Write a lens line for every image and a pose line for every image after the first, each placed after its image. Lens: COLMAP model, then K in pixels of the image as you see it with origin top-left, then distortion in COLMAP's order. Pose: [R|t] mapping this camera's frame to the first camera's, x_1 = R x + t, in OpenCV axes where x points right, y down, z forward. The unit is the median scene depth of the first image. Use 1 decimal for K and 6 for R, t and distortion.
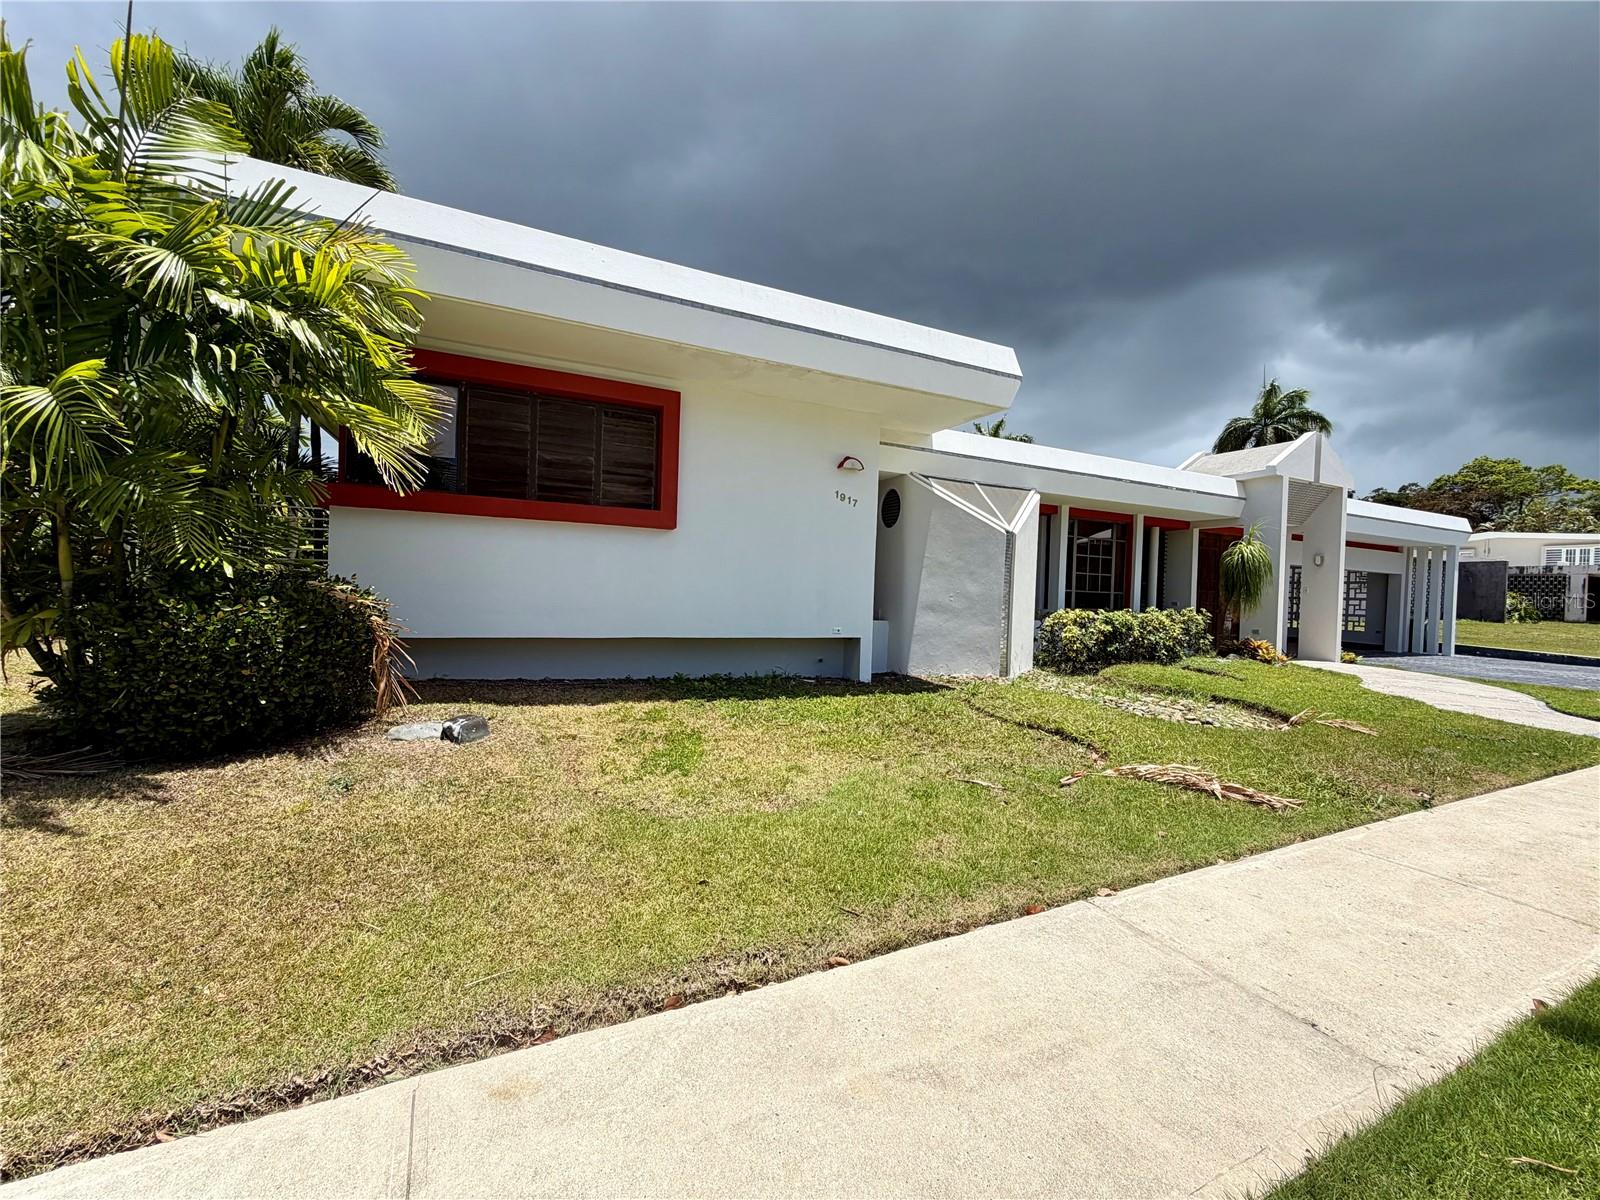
lens RADIAL K [[641.6, 0, 802.0], [0, 641.6, 604.5], [0, 0, 1]] dist [-0.001171, 0.000310]
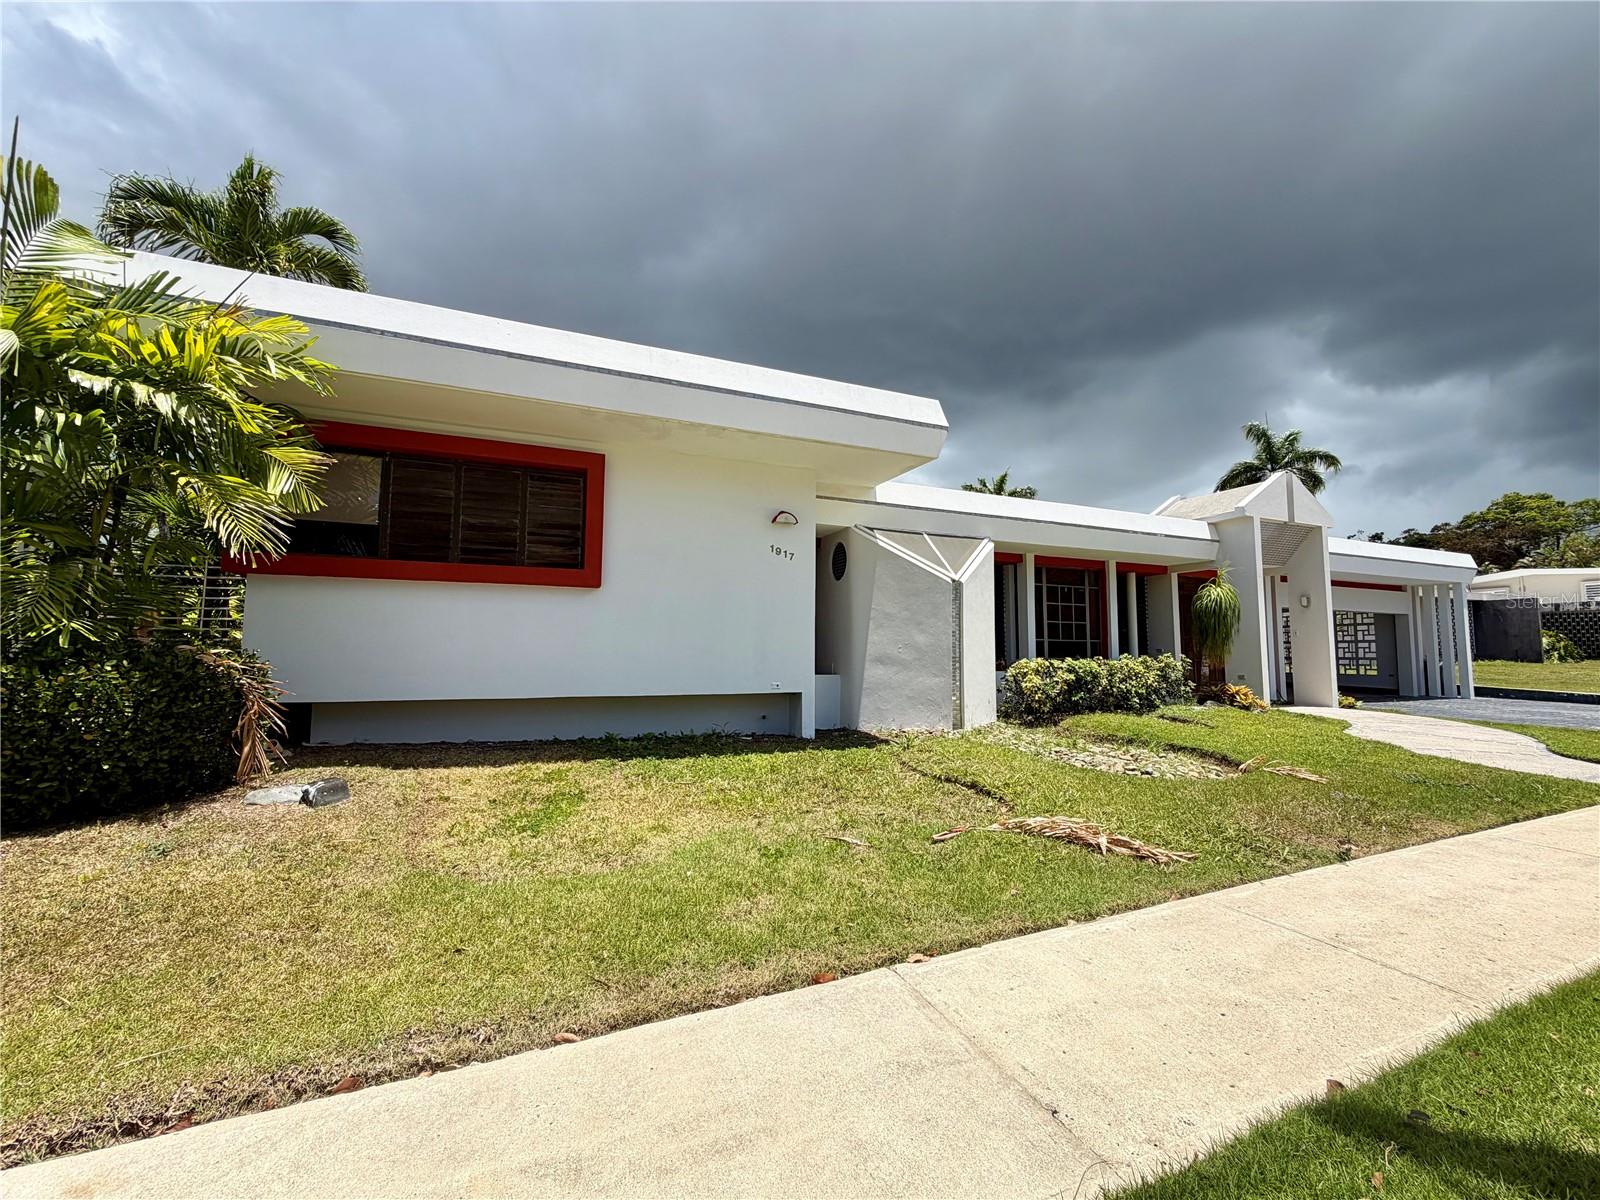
lens RADIAL K [[641.6, 0, 802.0], [0, 641.6, 604.5], [0, 0, 1]] dist [-0.001171, 0.000310]
pose [[0.998821, -0.030164, -0.038044, 0.168450], [0.026446, 0.995154, -0.094704, 0.013833], [0.040717, 0.093586, 0.994778, 0.017165]]
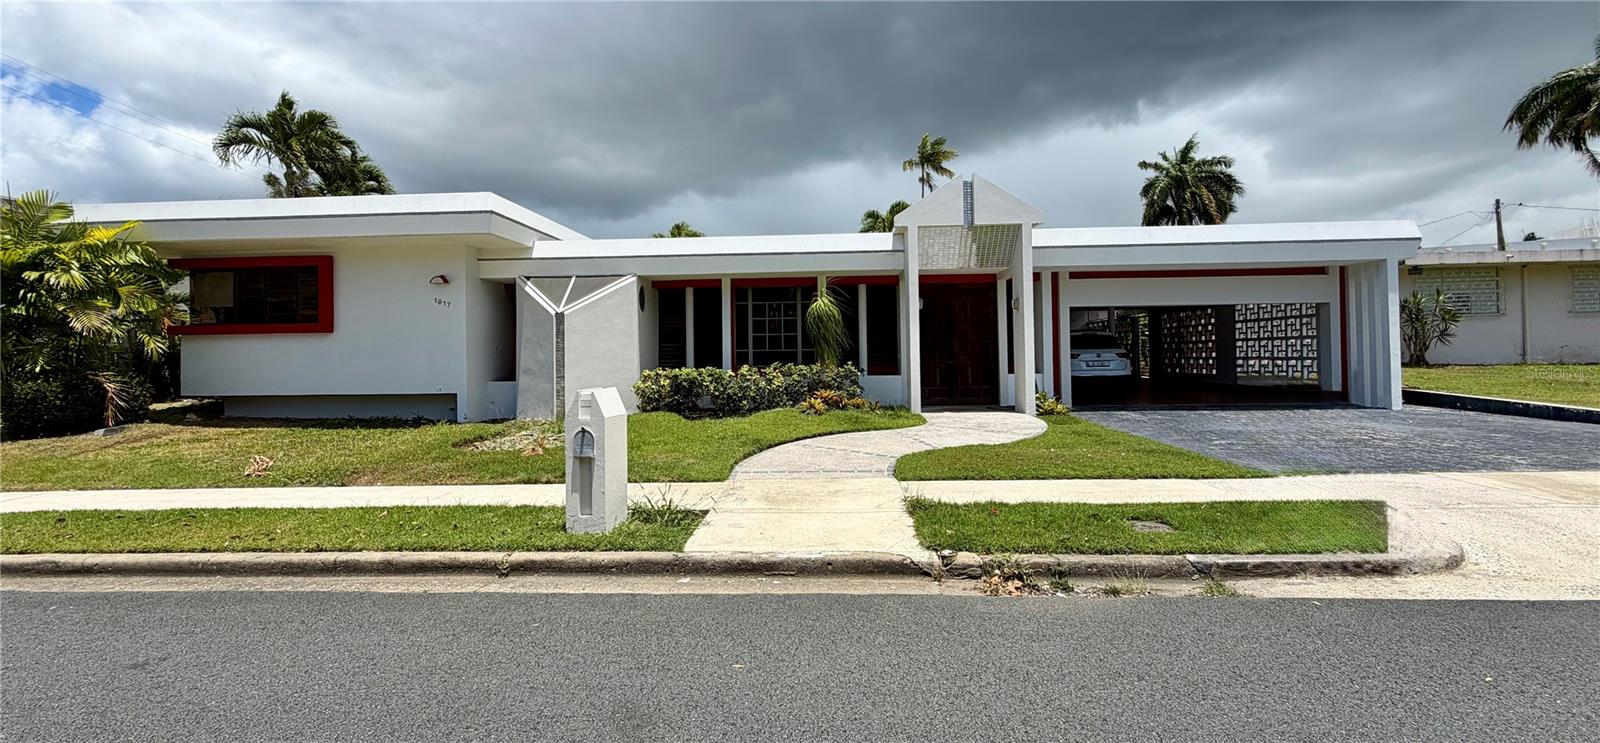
lens RADIAL K [[650.2, 0, 800.0], [0, 650.2, 353.3], [0, 0, 1]] dist [-0.010723, -0.000026]
pose [[0.878749, -0.048437, -0.474821, 1.920422], [0.034240, 0.998672, -0.038507, 0.055478], [0.476055, 0.017580, 0.879240, 0.059687]]
